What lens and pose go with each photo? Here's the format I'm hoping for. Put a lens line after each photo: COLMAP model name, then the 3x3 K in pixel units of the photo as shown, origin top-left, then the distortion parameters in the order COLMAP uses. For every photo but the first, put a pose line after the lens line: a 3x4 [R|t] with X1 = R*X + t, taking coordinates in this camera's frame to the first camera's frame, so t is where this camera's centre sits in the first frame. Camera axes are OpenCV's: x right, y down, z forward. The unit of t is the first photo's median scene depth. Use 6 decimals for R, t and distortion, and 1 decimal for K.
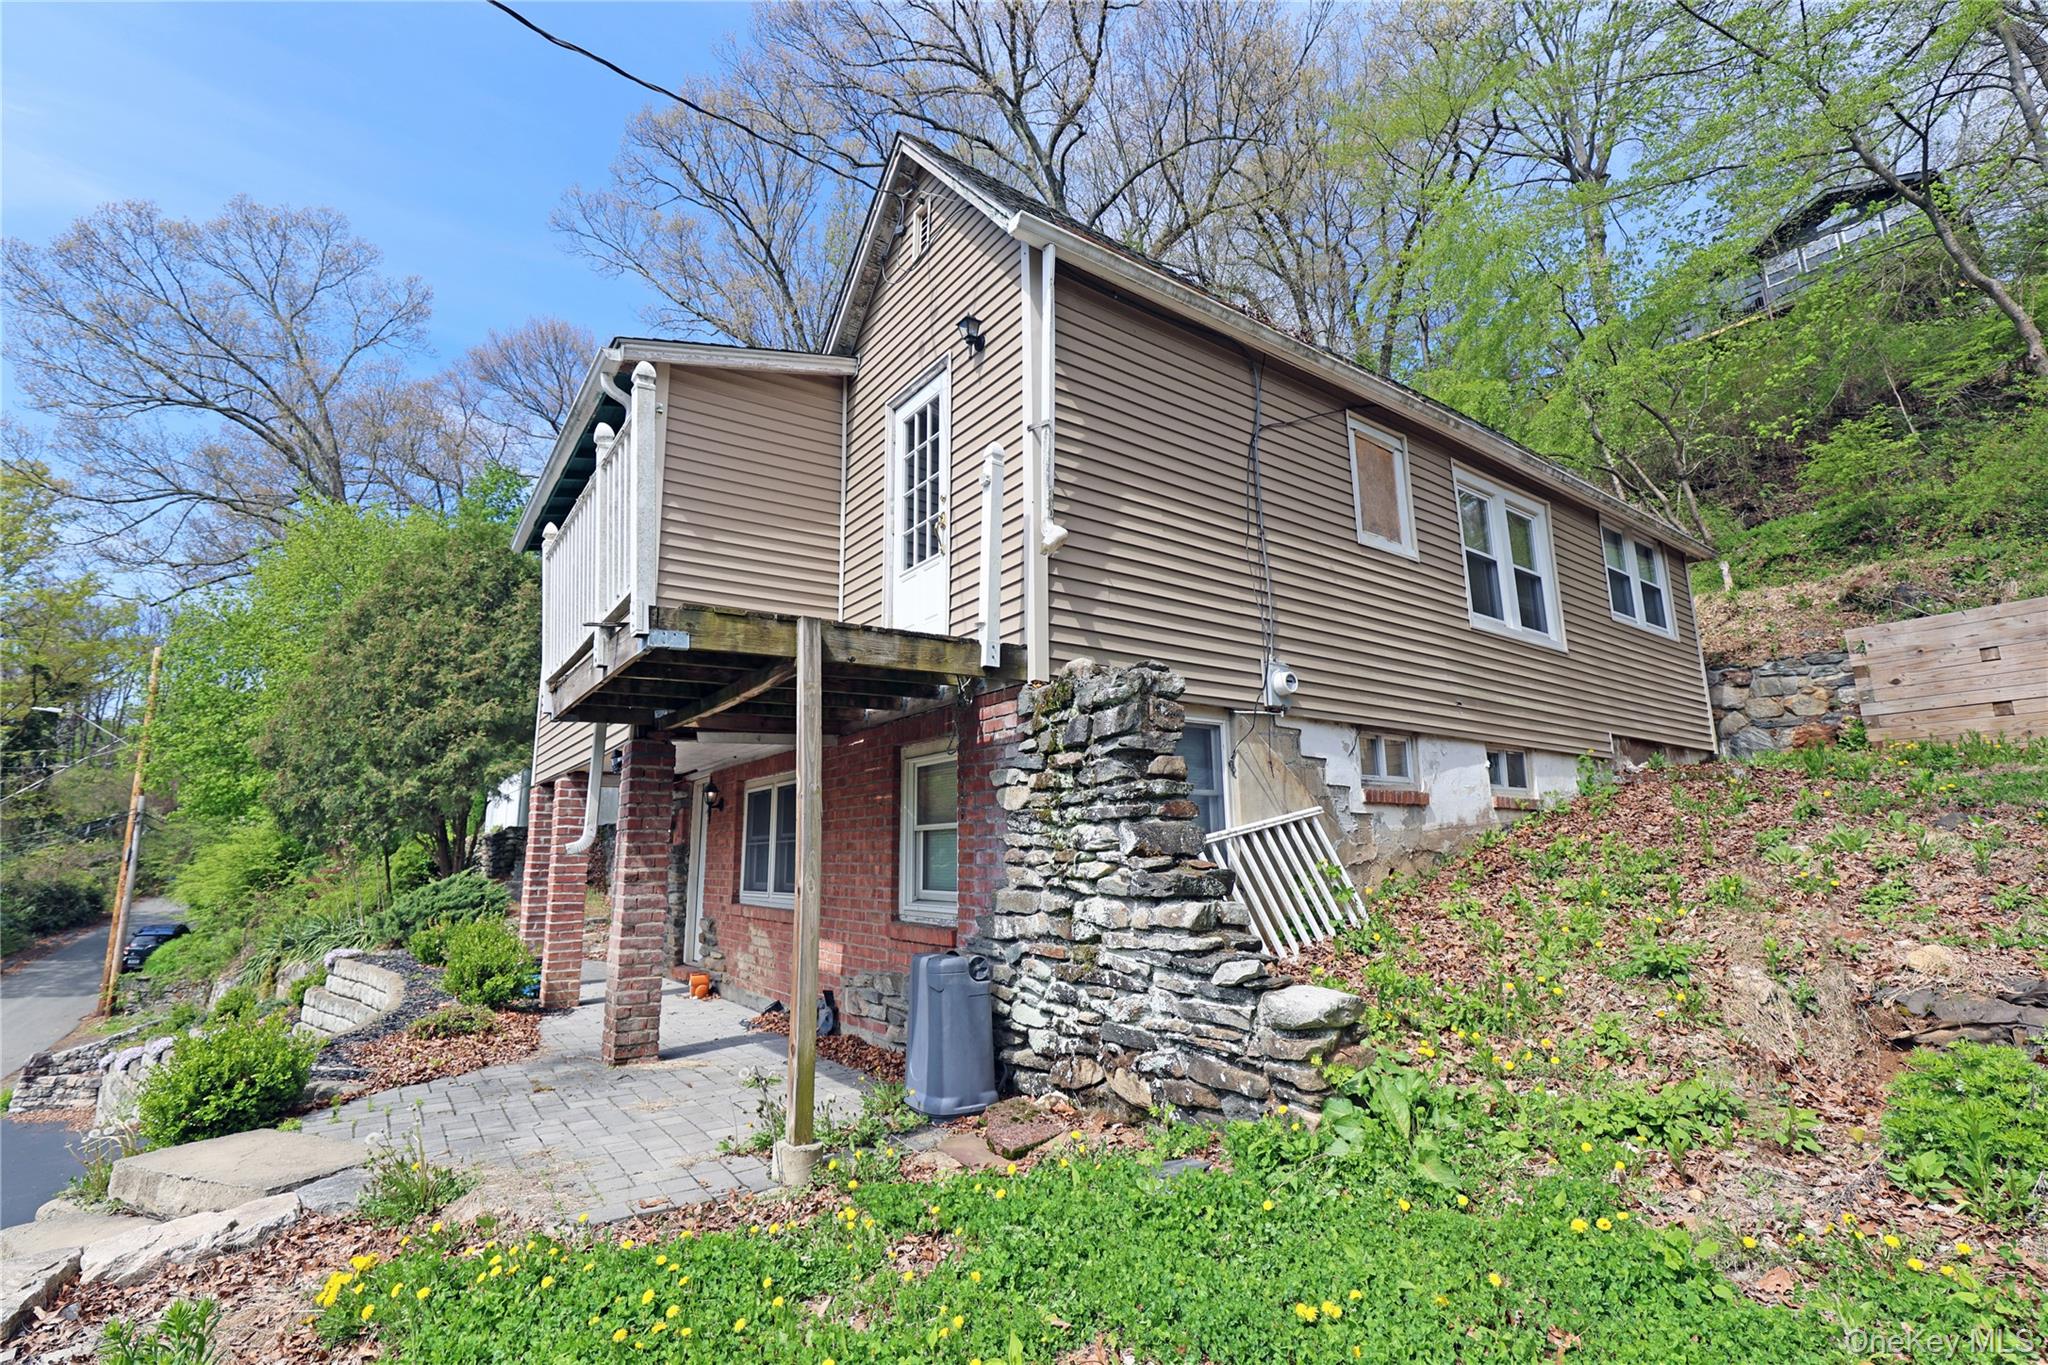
lens RADIAL K [[935.2, 0, 1024.8], [0, 935.2, 673.4], [0, 0, 1]] dist [-0.038281, 0.008607]
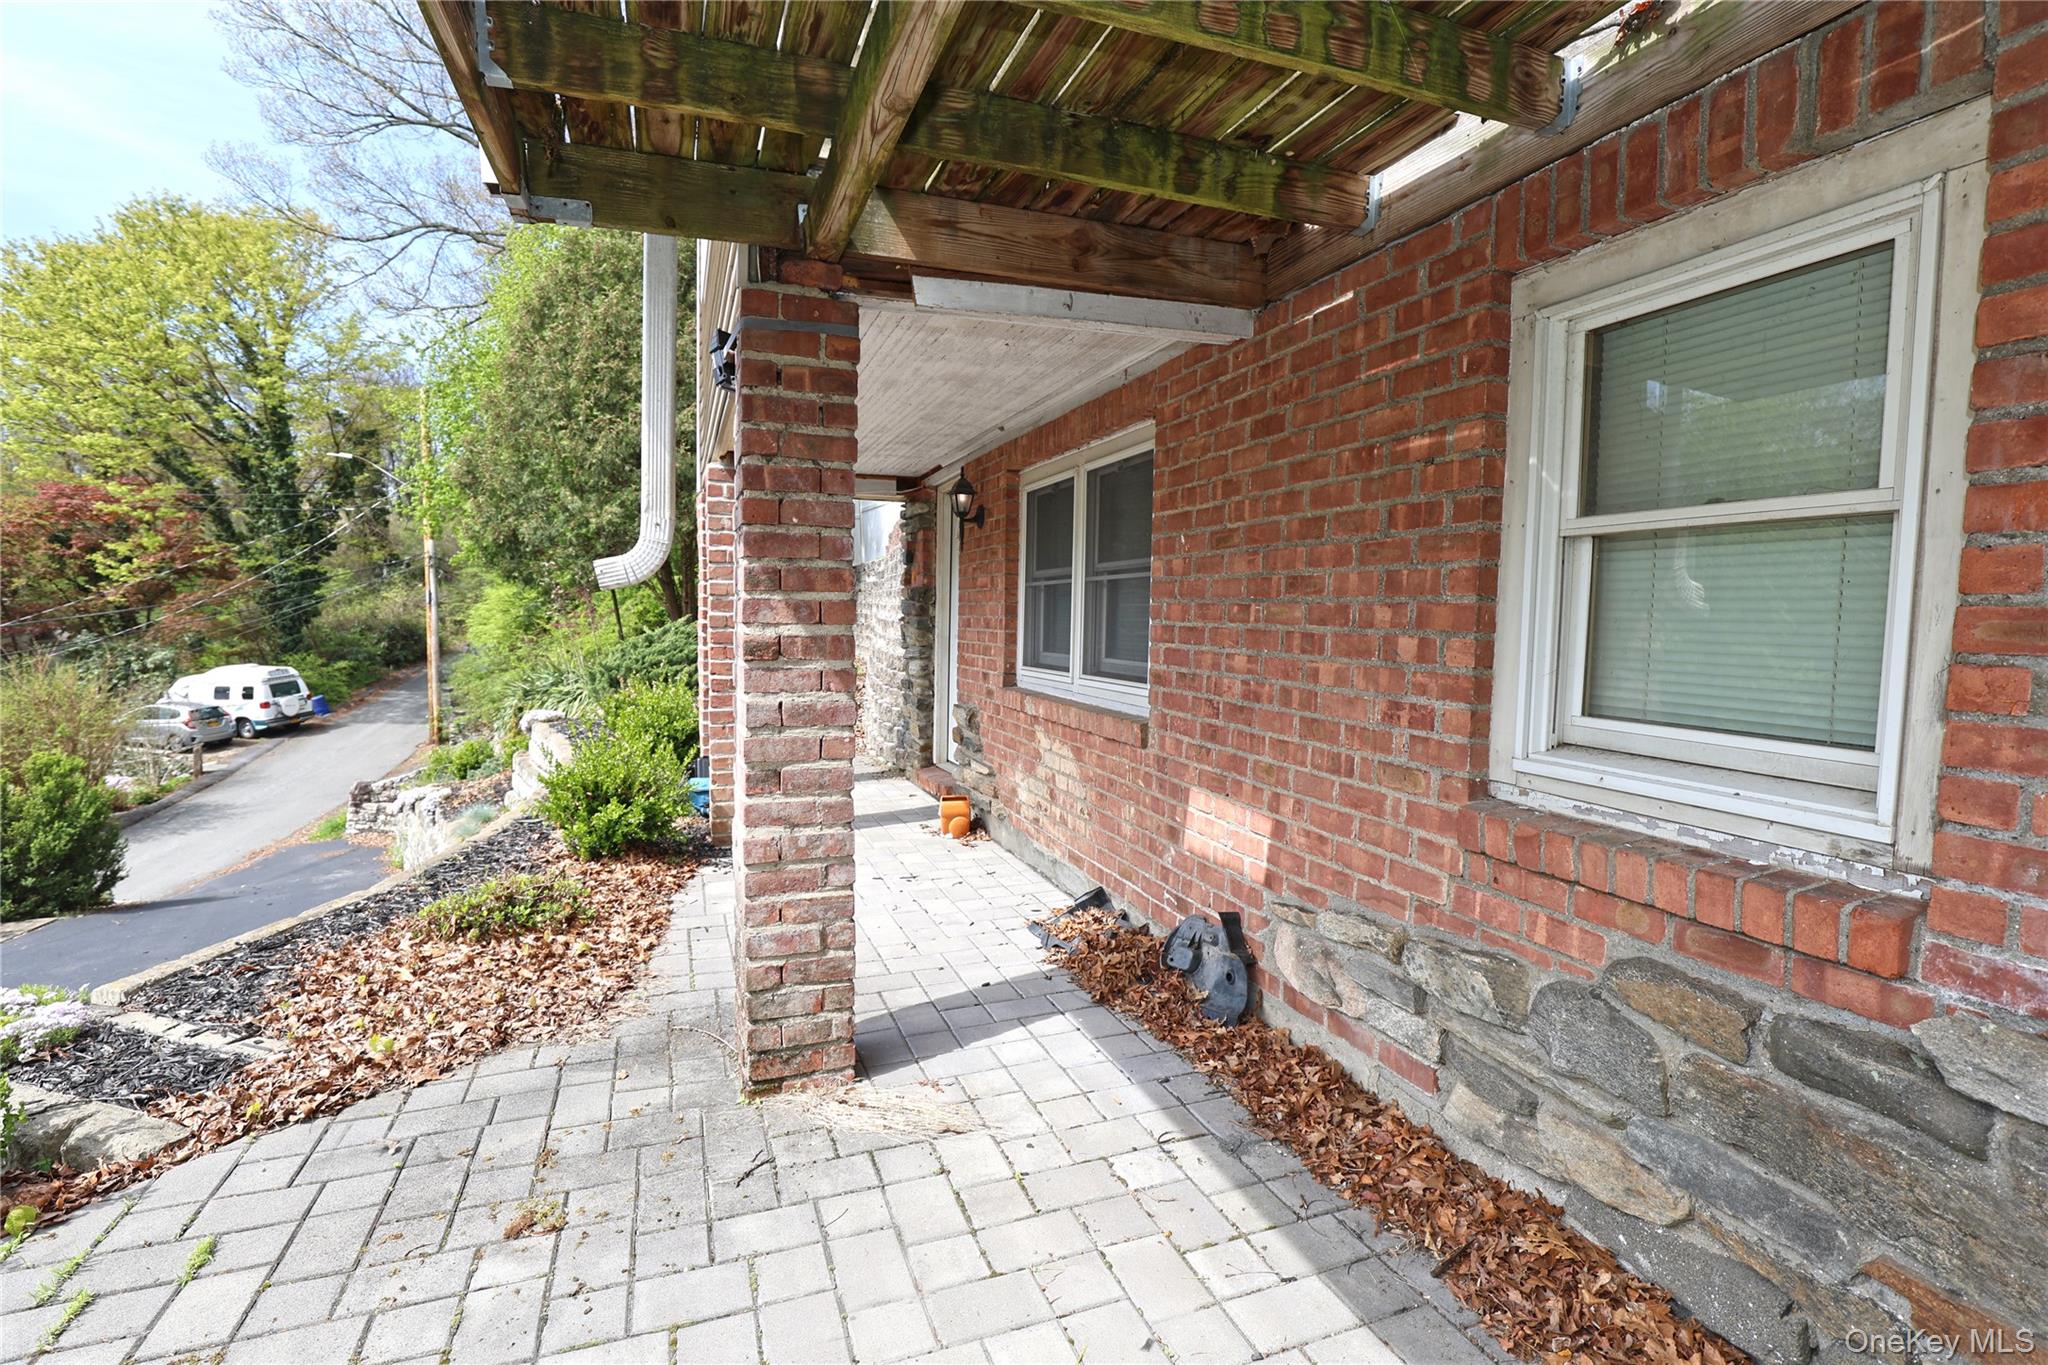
lens RADIAL K [[955.6, 0, 1034.7], [0, 955.6, 684.8], [0, 0, 1]] dist [-0.038670, 0.009794]
pose [[0.967307, 0.046572, -0.249294, -0.098836], [0.021257, 0.964646, 0.262690, 0.060808], [0.252715, -0.259401, 0.932119, 0.300677]]
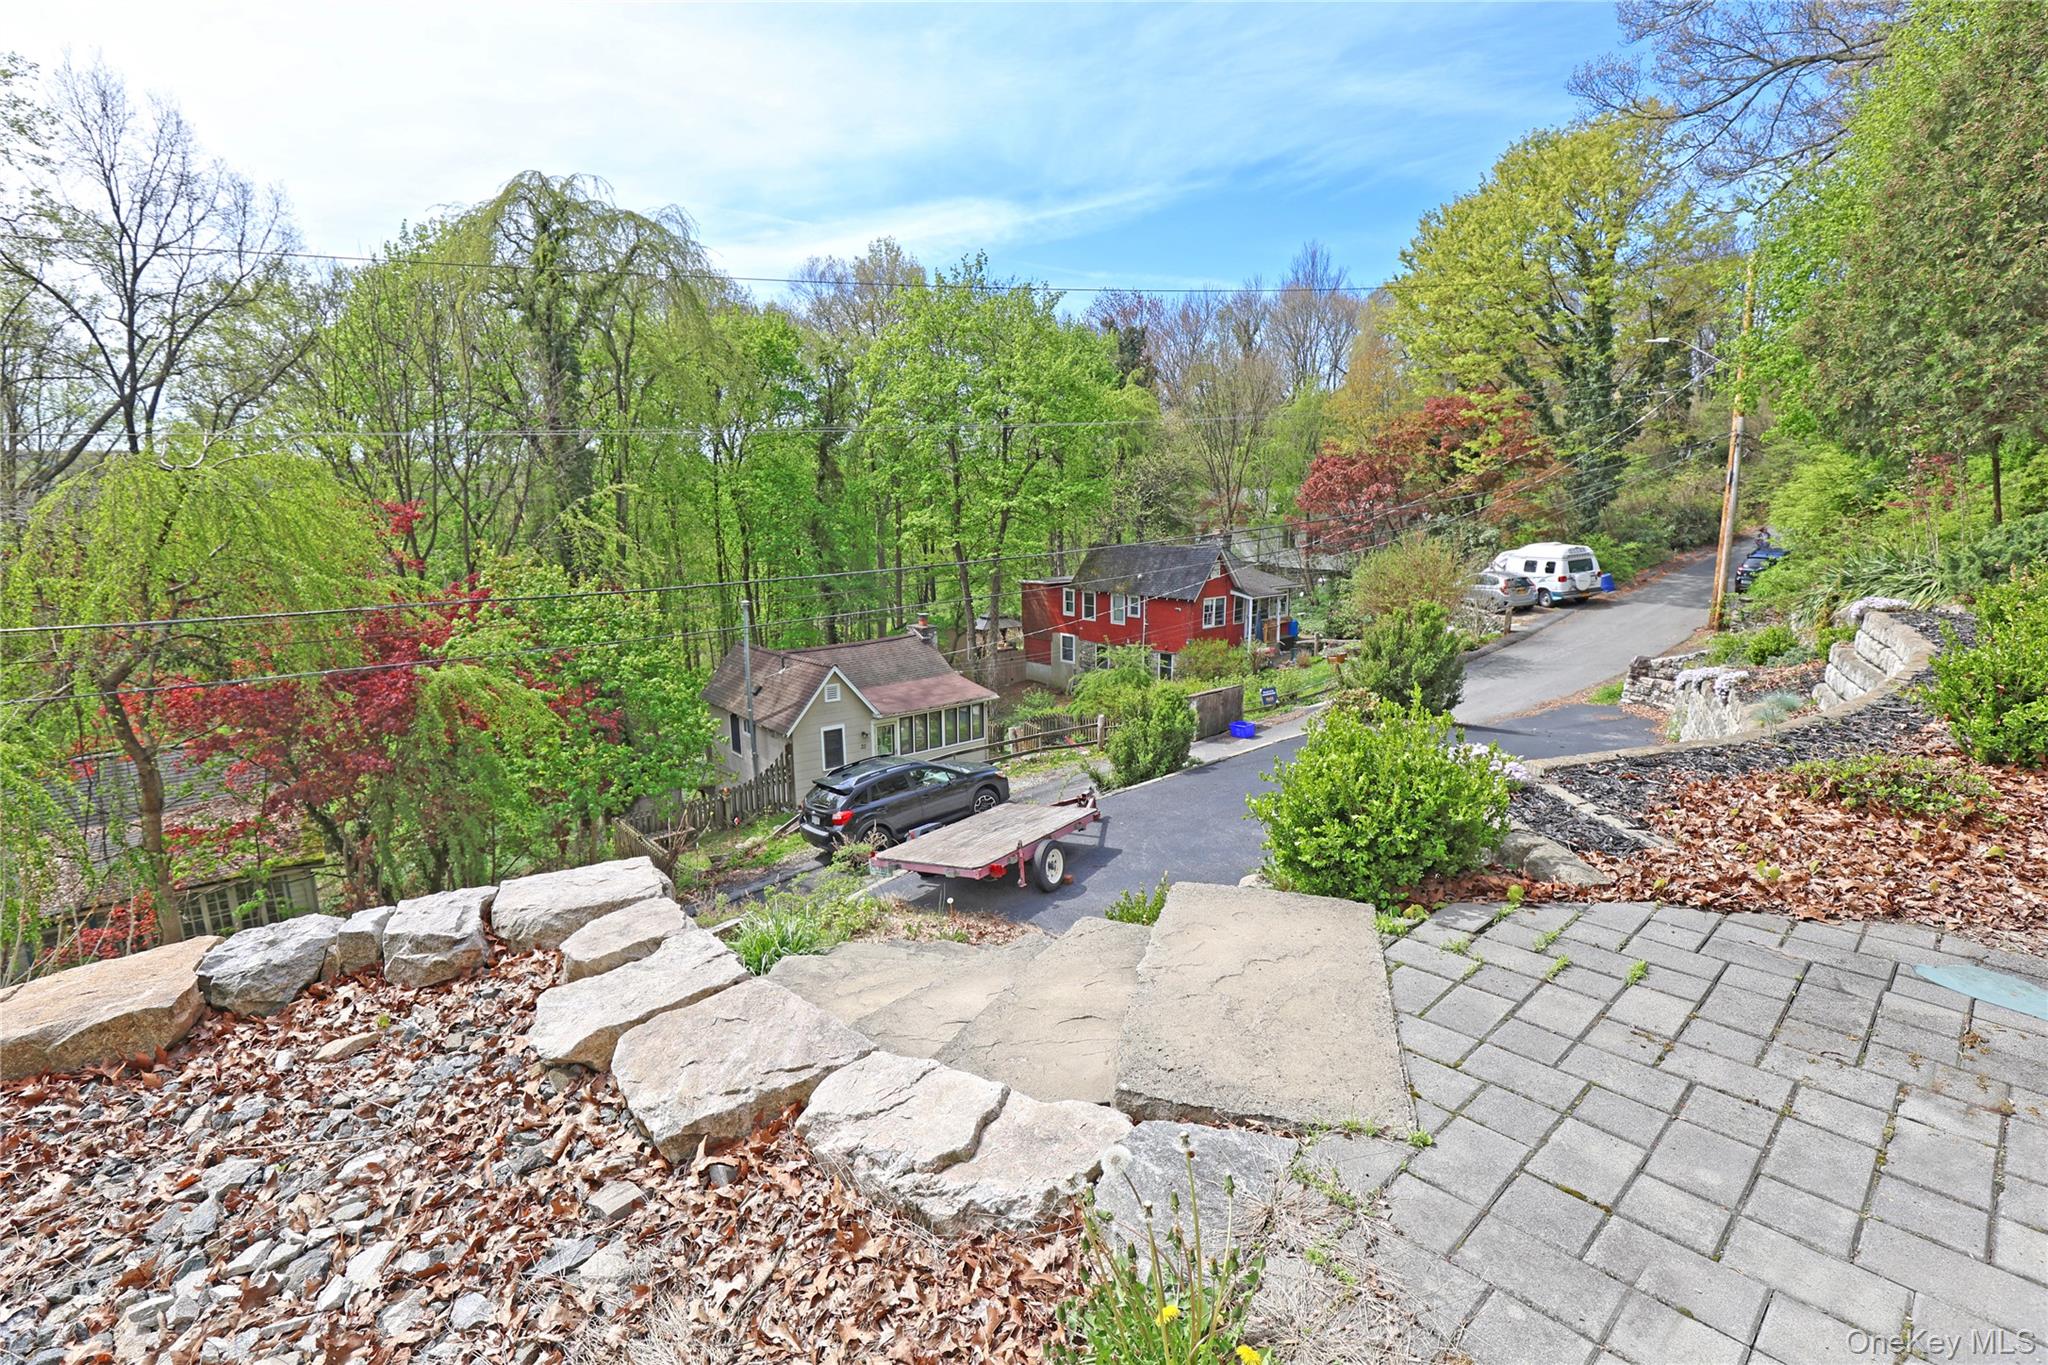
lens RADIAL K [[935.2, 0, 1024.8], [0, 935.2, 673.4], [0, 0, 1]] dist [-0.038281, 0.008607]
pose [[0.111707, 0.195928, -0.974235, -0.104504], [0.204617, 0.954829, 0.215486, 0.061735], [0.972447, -0.223416, 0.066571, 0.264049]]
